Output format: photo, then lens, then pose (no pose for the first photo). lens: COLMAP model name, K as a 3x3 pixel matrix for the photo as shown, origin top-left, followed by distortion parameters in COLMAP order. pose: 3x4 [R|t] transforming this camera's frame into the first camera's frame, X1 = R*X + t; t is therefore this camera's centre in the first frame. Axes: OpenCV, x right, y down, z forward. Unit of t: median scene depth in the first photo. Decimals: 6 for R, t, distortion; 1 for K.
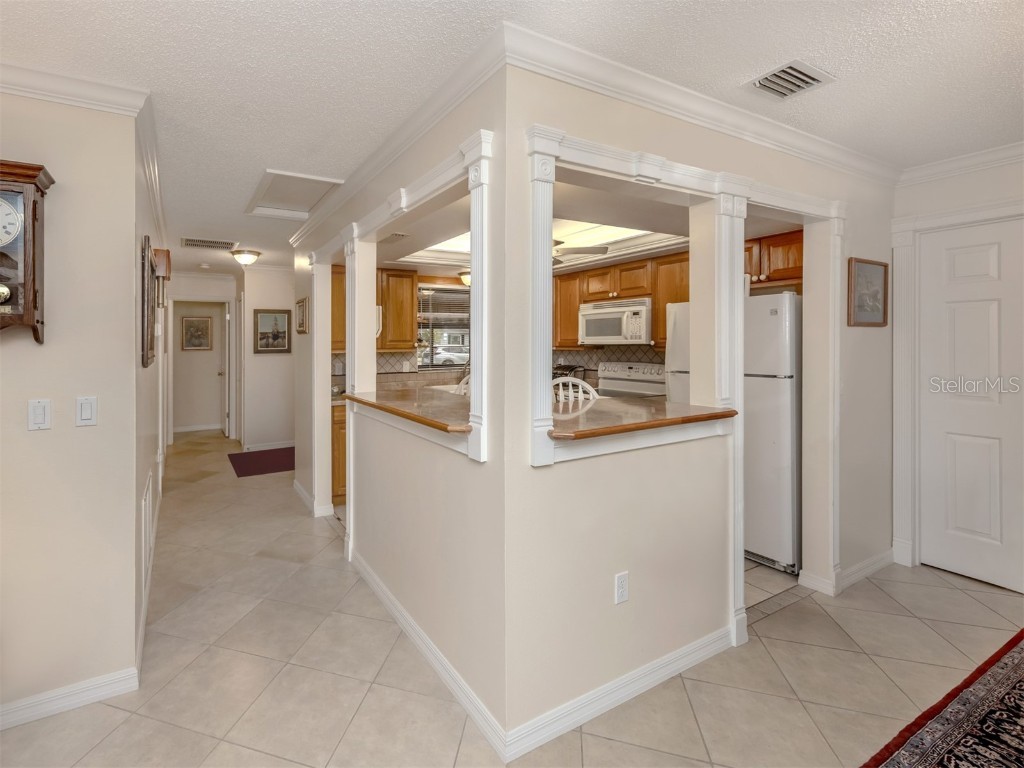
lens RADIAL K [[452.4, 0, 419.4], [0, 452.4, 349.5], [0, 0, 1]] dist [0.008104, -0.000529]
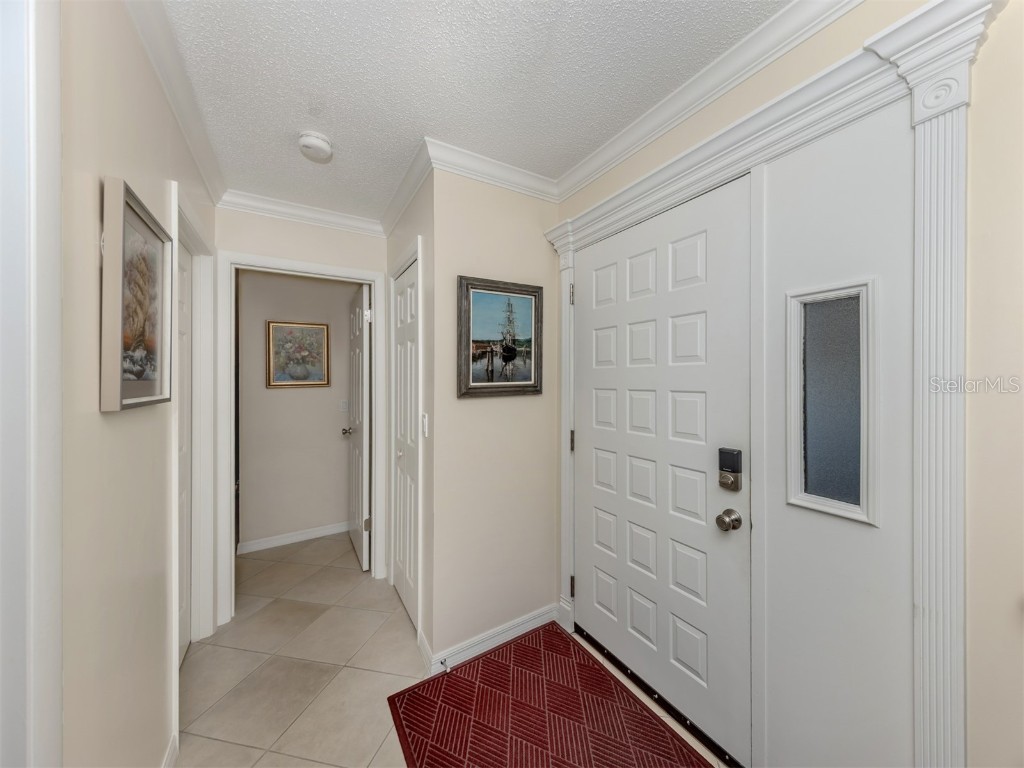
lens RADIAL K [[370.7, 0, 548.3], [0, 370.7, 379.9], [0, 0, 1]] dist [0.010074, -0.002052]
pose [[0.993402, -0.003719, 0.114625, -0.480671], [0.004445, 0.999972, -0.006073, -0.004667], [-0.114600, 0.006543, 0.993390, 1.020395]]
